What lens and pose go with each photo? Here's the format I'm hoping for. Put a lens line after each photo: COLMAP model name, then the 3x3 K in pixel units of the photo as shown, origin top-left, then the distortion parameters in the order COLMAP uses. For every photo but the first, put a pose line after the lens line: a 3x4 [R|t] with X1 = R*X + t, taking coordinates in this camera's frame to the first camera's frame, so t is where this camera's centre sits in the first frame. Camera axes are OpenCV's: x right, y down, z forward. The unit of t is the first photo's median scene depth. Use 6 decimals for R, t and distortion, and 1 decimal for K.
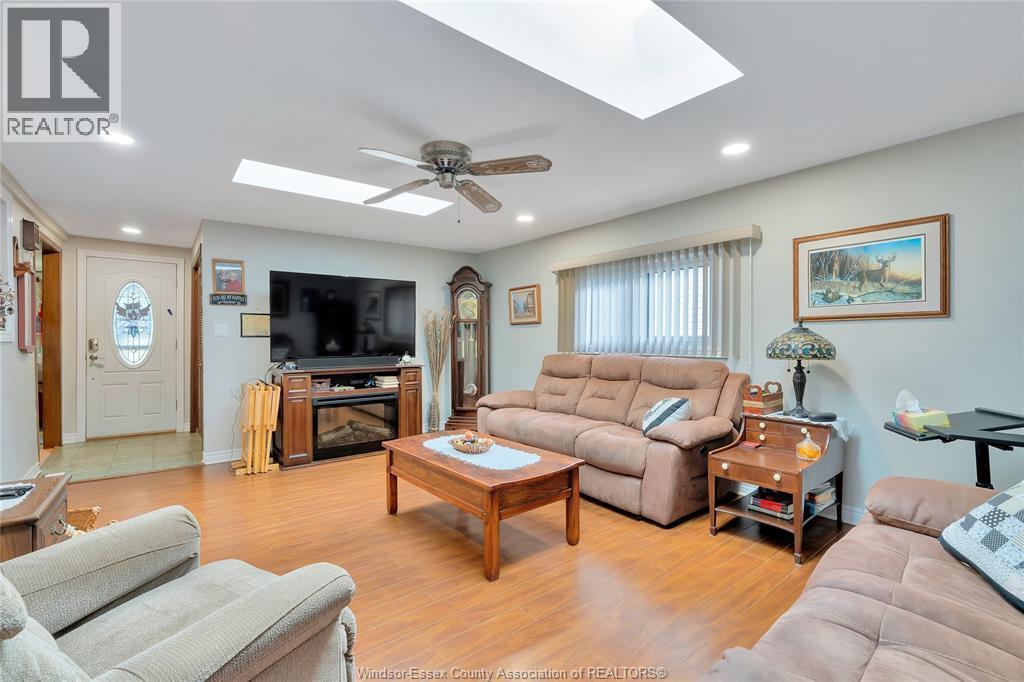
lens RADIAL K [[460.6, 0, 508.1], [0, 460.6, 335.7], [0, 0, 1]] dist [-0.002376, 0.000057]
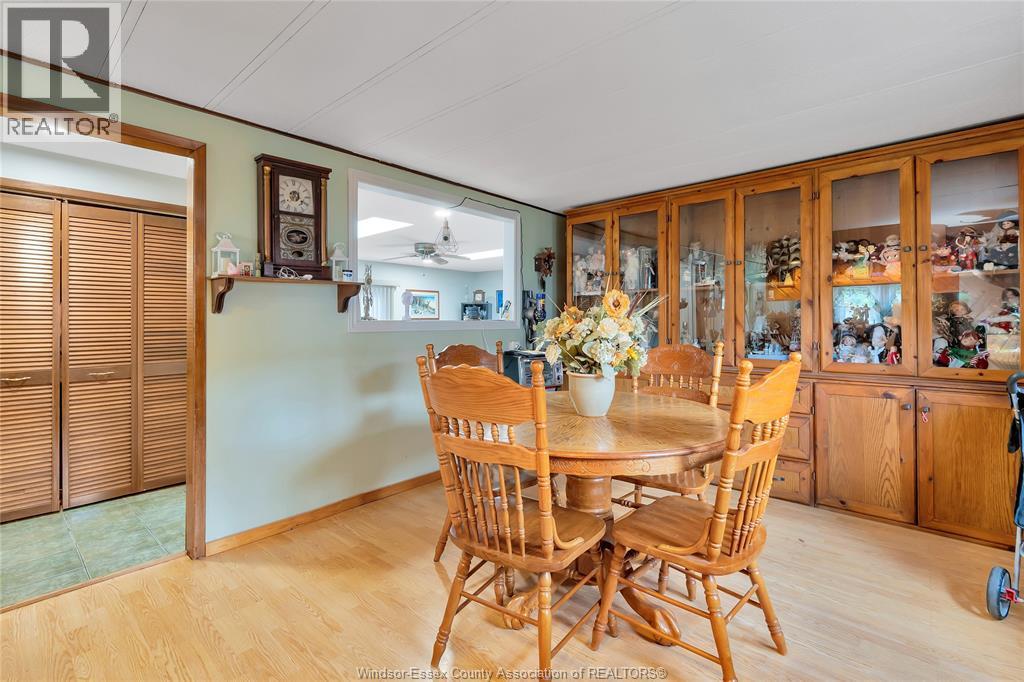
lens RADIAL K [[466.5, 0, 510.3], [0, 466.5, 329.5], [0, 0, 1]] dist [-0.000494, 0.000517]
pose [[-0.171205, -0.009193, 0.985192, -2.277172], [-0.000505, 0.999957, 0.009243, 0.001556], [-0.985235, 0.001085, -0.171203, 0.889744]]
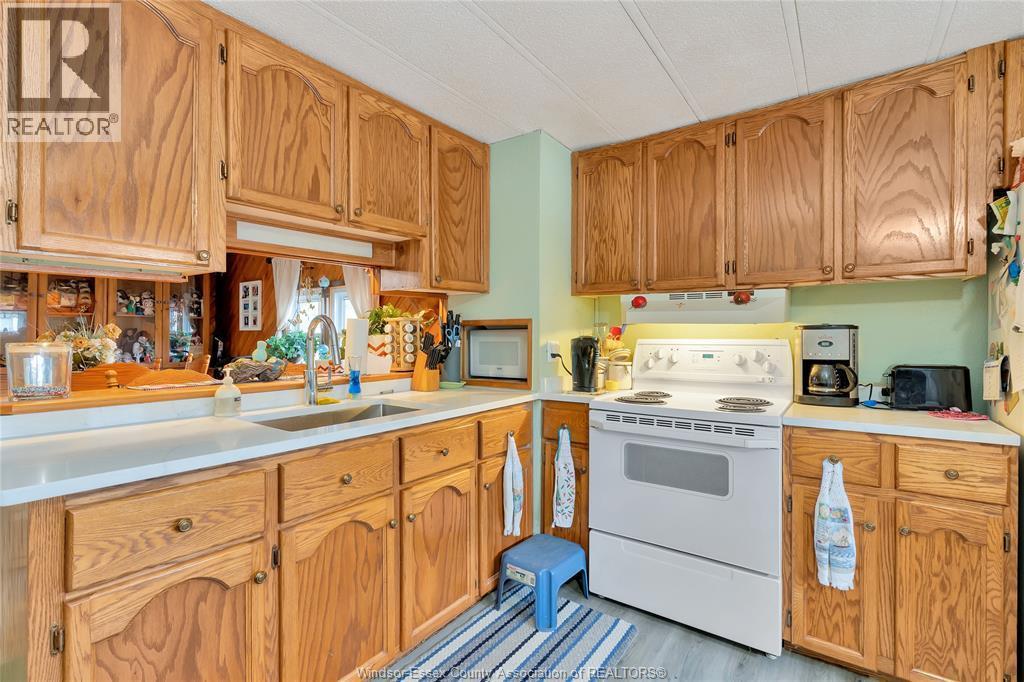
lens RADIAL K [[464.4, 0, 509.2], [0, 464.4, 336.0], [0, 0, 1]] dist [-0.000785, 0.000150]
pose [[-0.962687, 0.002088, -0.270610, -2.299547], [0.003923, 0.999973, -0.006237, -0.005620], [0.270589, -0.007066, -0.962669, 1.985424]]
